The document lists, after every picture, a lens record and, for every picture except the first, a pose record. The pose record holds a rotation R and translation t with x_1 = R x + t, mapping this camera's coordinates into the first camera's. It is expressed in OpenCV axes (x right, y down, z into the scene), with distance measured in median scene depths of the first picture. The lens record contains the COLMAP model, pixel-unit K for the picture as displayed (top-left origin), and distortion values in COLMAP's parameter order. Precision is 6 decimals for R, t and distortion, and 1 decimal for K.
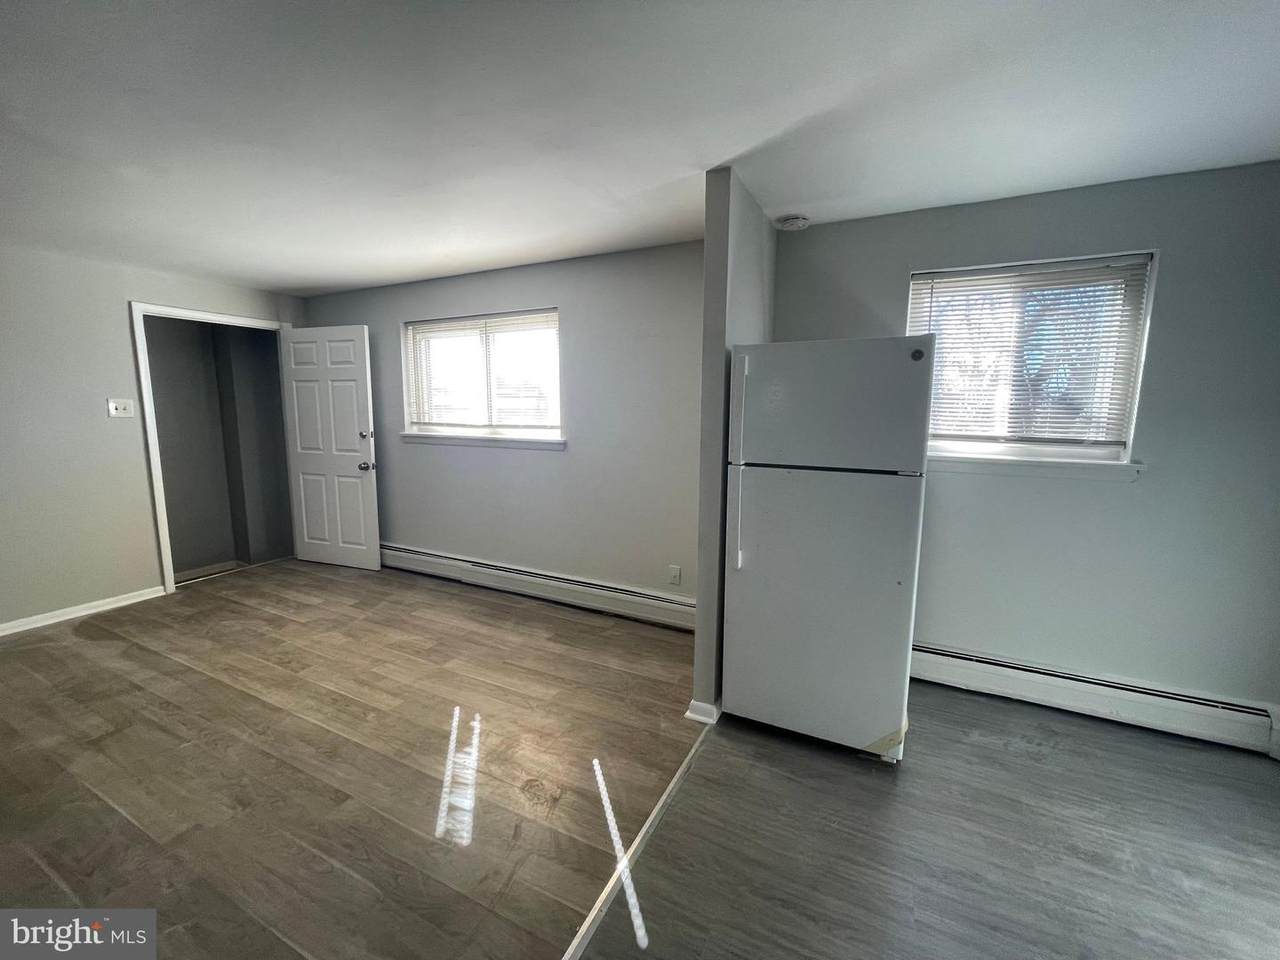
lens RADIAL K [[515.6, 0, 639.1], [0, 515.6, 475.8], [0, 0, 1]] dist [-0.005486, 0.000813]
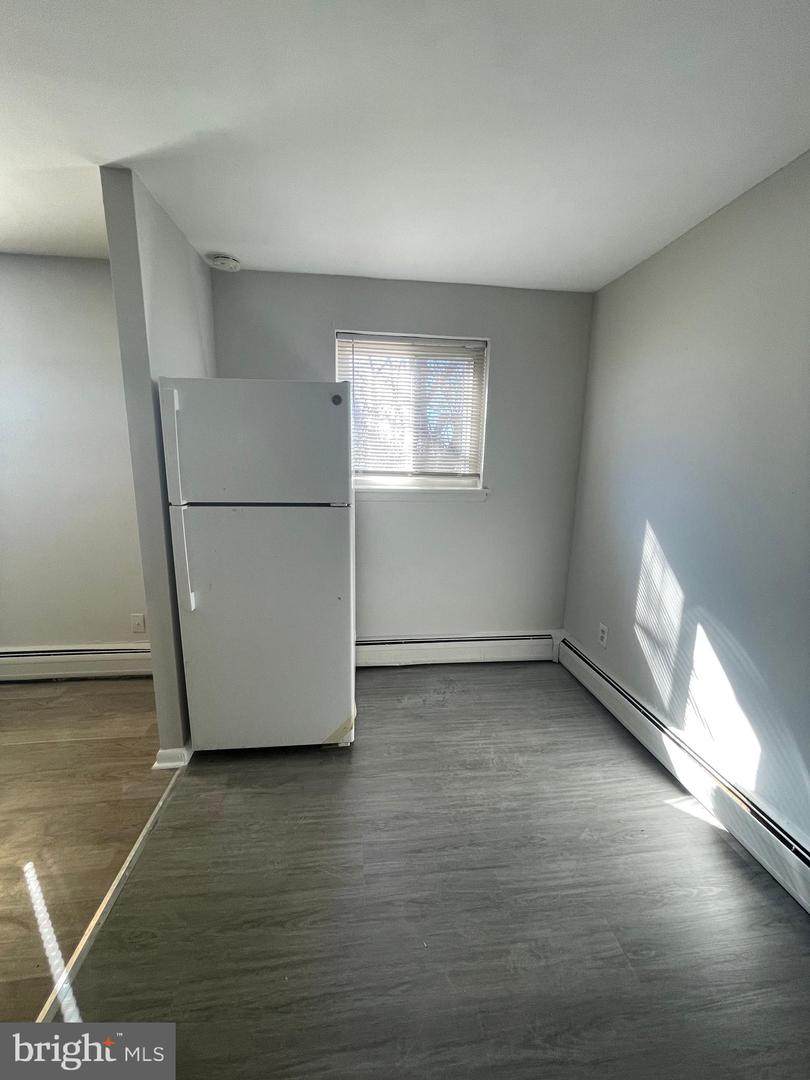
lens RADIAL K [[435.0, 0, 407.7], [0, 435.0, 540.2], [0, 0, 1]] dist [-0.005486, 0.000813]
pose [[0.833783, -0.100578, 0.542853, 0.090639], [0.062142, 0.994114, 0.088741, -0.001956], [-0.548583, -0.040256, 0.835126, 0.076262]]
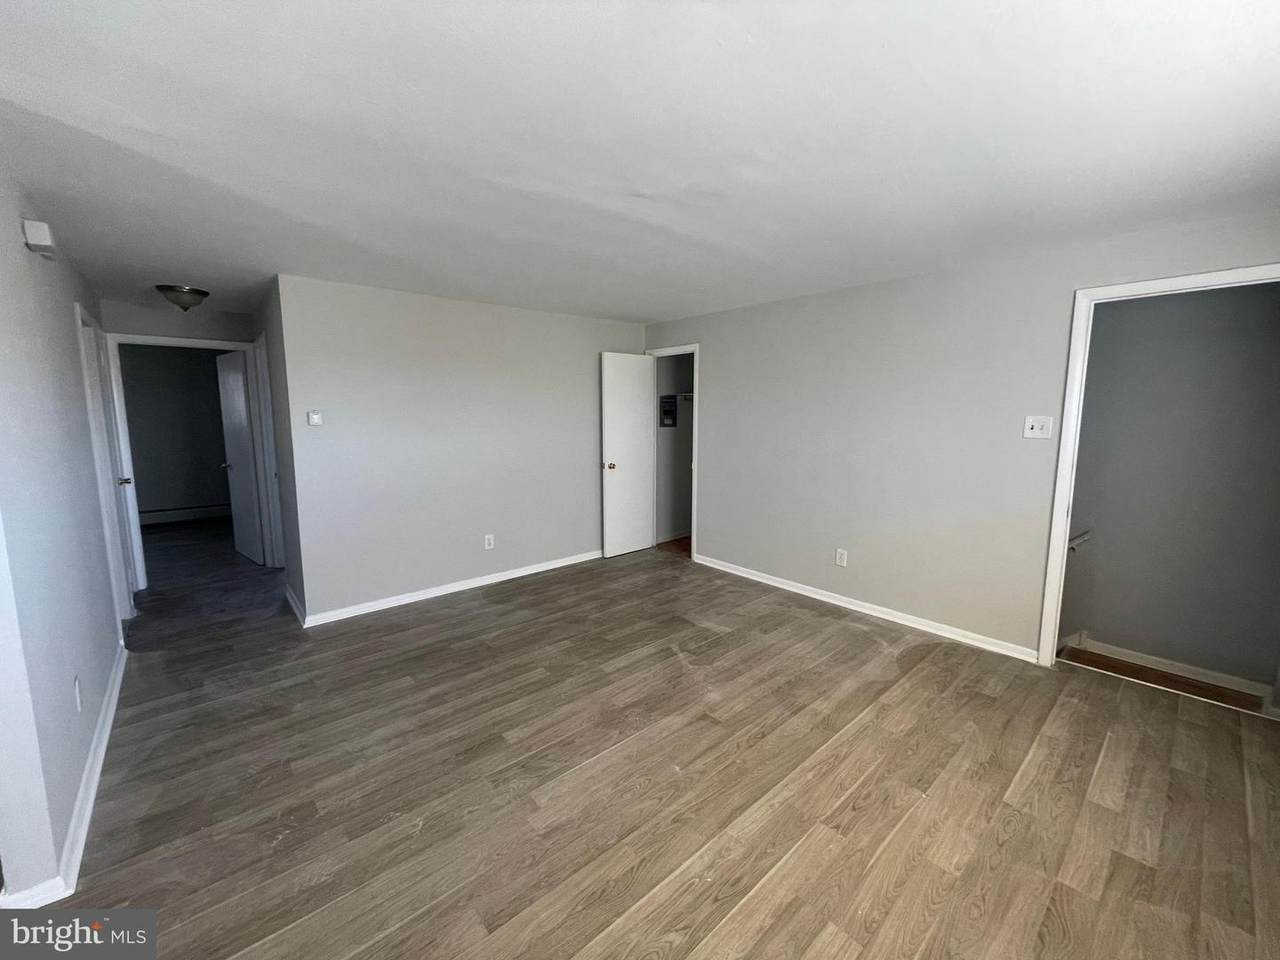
lens RADIAL K [[515.6, 0, 638.9], [0, 515.6, 475.8], [0, 0, 1]] dist [-0.005486, 0.000813]
pose [[-0.373179, 0.108444, -0.921400, -0.000703], [-0.126826, 0.977859, 0.166455, -0.170820], [0.919050, 0.178975, -0.351163, 1.088943]]
